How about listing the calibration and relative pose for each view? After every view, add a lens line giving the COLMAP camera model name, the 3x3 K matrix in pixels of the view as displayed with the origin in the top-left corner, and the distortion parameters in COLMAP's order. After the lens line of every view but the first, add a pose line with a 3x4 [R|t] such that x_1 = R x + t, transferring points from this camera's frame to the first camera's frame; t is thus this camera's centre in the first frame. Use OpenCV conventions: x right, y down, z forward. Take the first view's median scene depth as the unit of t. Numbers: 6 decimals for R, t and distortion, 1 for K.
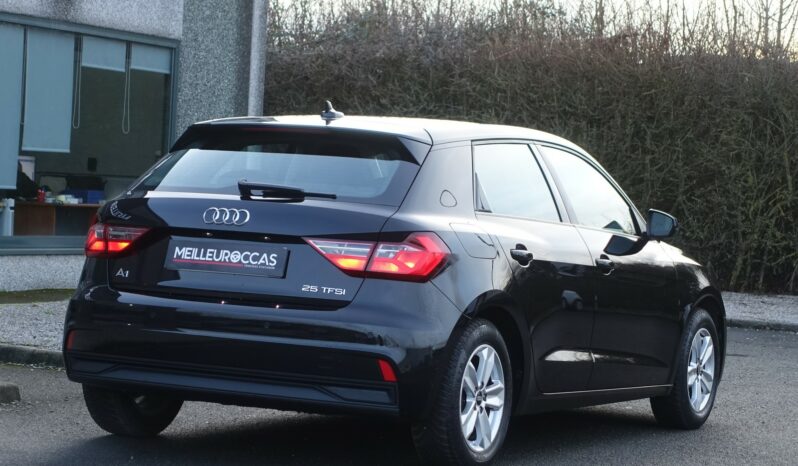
lens RADIAL K [[1852.5, 0, 399.0], [0, 1852.5, 233.0], [0, 0, 1]] dist [-0.007752, 0.061162]
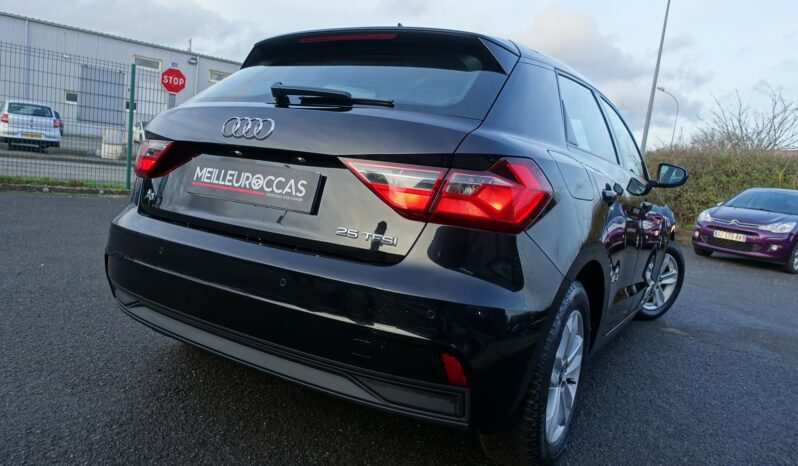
lens RADIAL K [[558.1, 0, 399.0], [0, 558.1, 233.0], [0, 0, 1]] dist [-0.009545, 0.001158]
pose [[0.994500, 0.053033, -0.090317, -0.009842], [-0.043989, 0.994081, 0.099337, 0.008459], [0.095050, -0.094818, 0.990947, 0.780999]]
